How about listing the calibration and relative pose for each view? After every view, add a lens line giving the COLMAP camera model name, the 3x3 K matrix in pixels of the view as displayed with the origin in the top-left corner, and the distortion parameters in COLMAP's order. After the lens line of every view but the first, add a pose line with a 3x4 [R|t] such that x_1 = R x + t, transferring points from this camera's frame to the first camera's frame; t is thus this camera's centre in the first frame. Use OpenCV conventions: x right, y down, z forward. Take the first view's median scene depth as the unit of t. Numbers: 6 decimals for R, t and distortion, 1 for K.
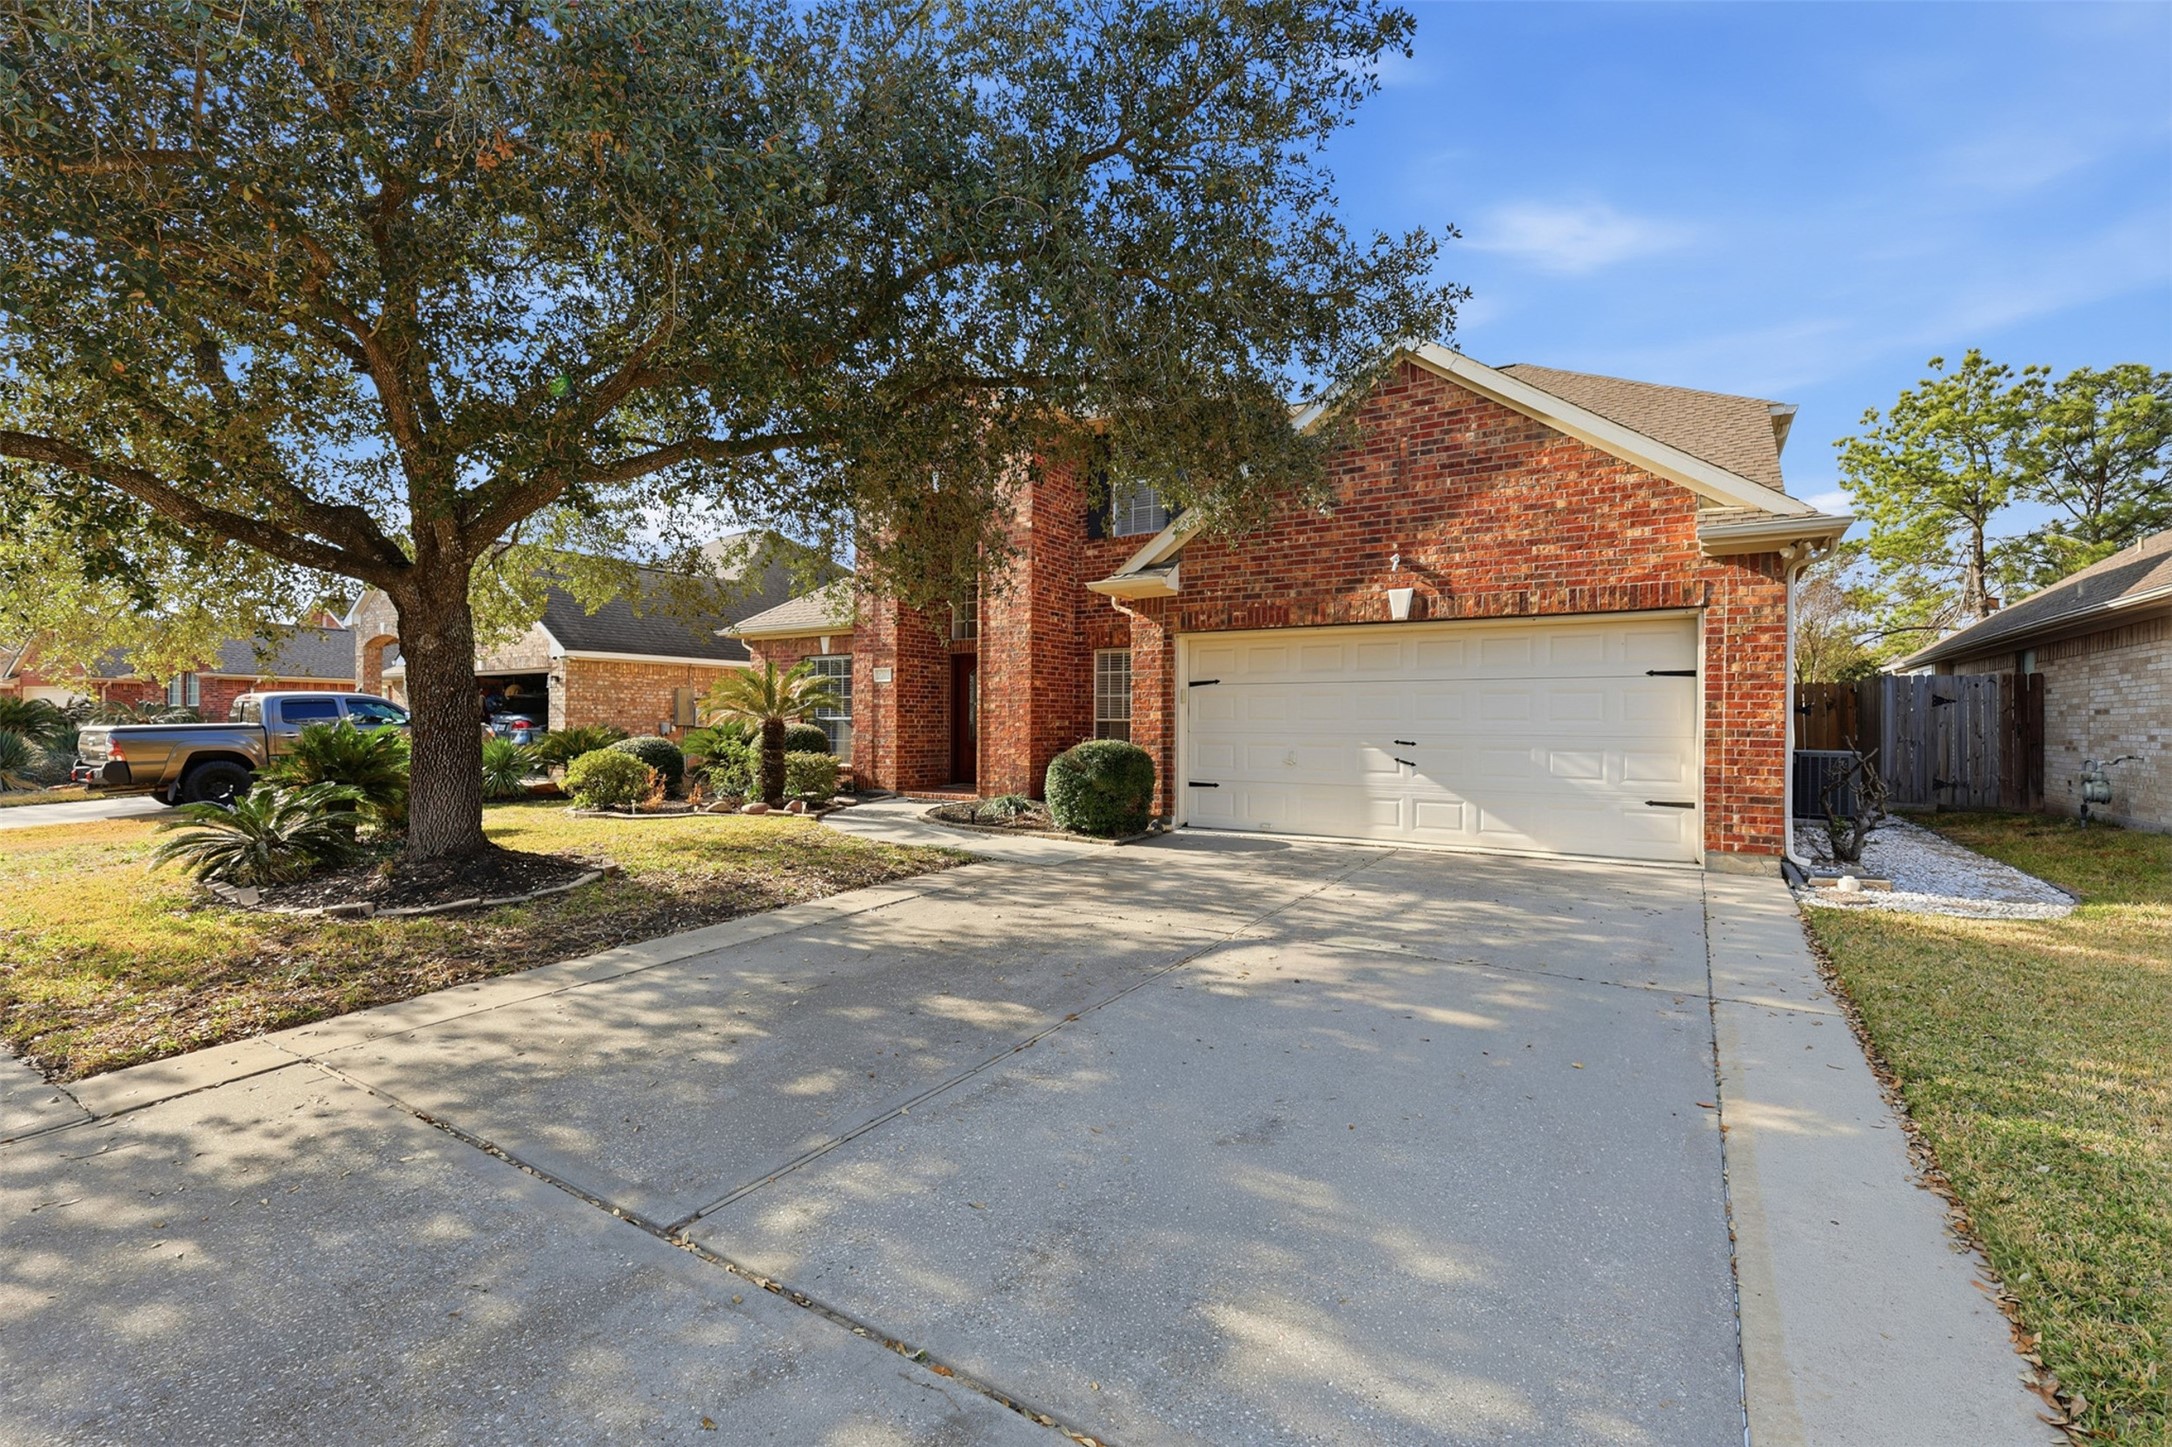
lens RADIAL K [[941.9, 0, 1086.0], [0, 941.9, 715.6], [0, 0, 1]] dist [-0.000122, -0.001691]
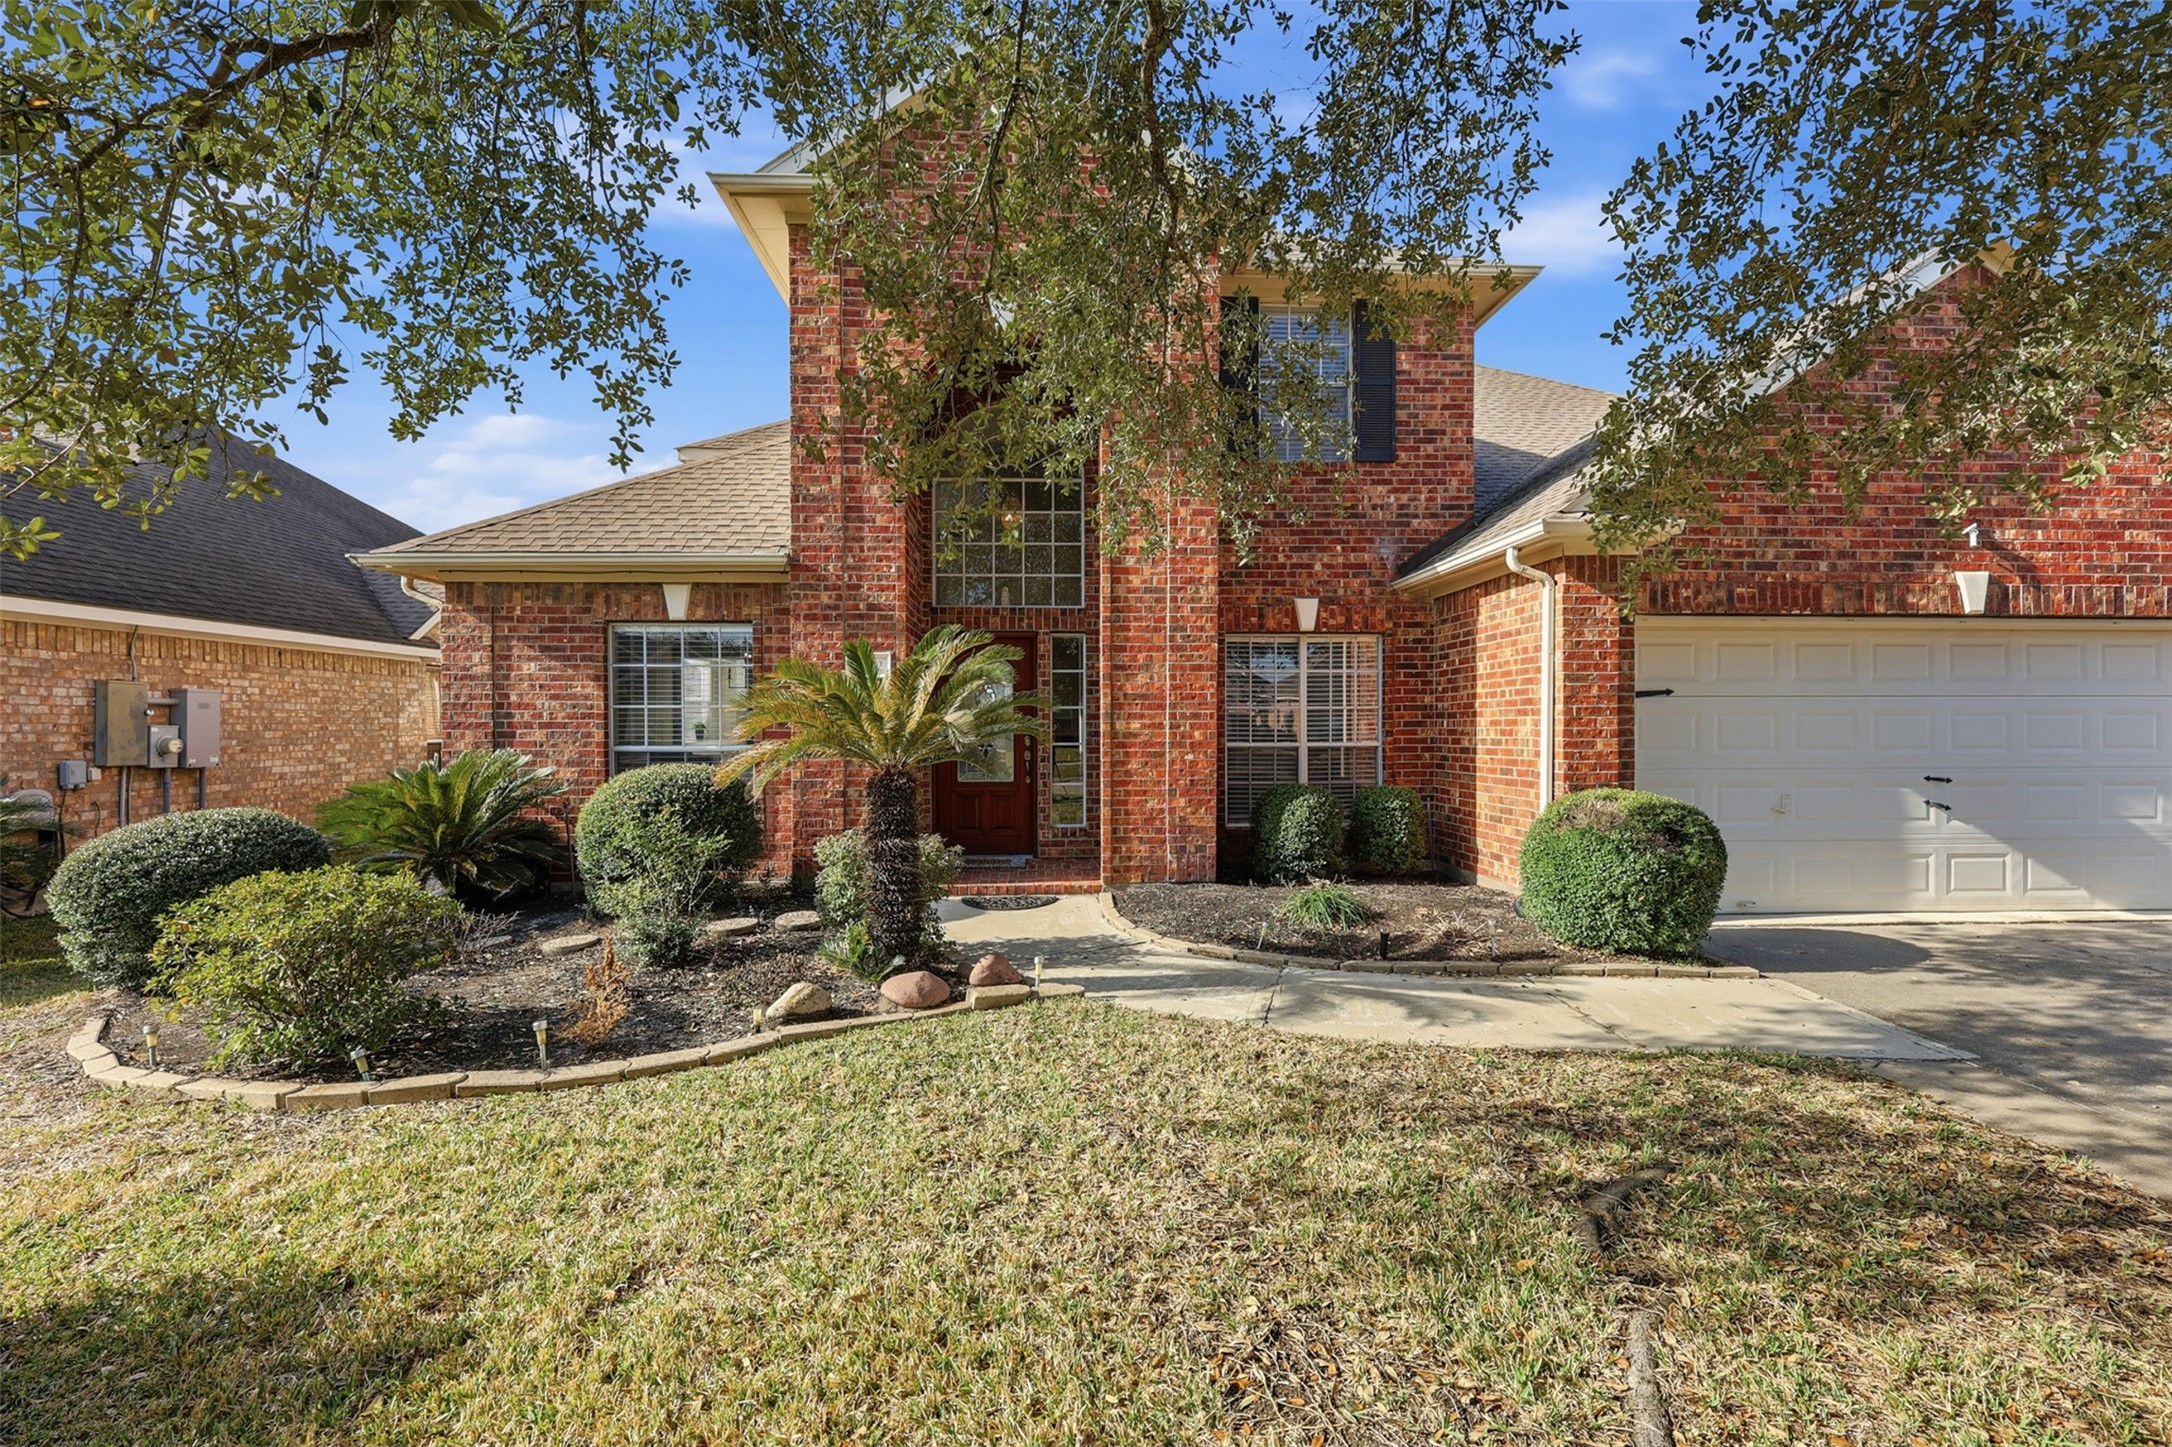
lens RADIAL K [[941.9, 0, 1085.6], [0, 941.9, 730.7], [0, 0, 1]] dist [-0.000122, -0.001691]
pose [[0.816506, -0.014464, 0.577156, -0.636103], [0.003326, 0.999787, 0.020351, -0.026513], [-0.577328, -0.014697, 0.816380, 0.771953]]
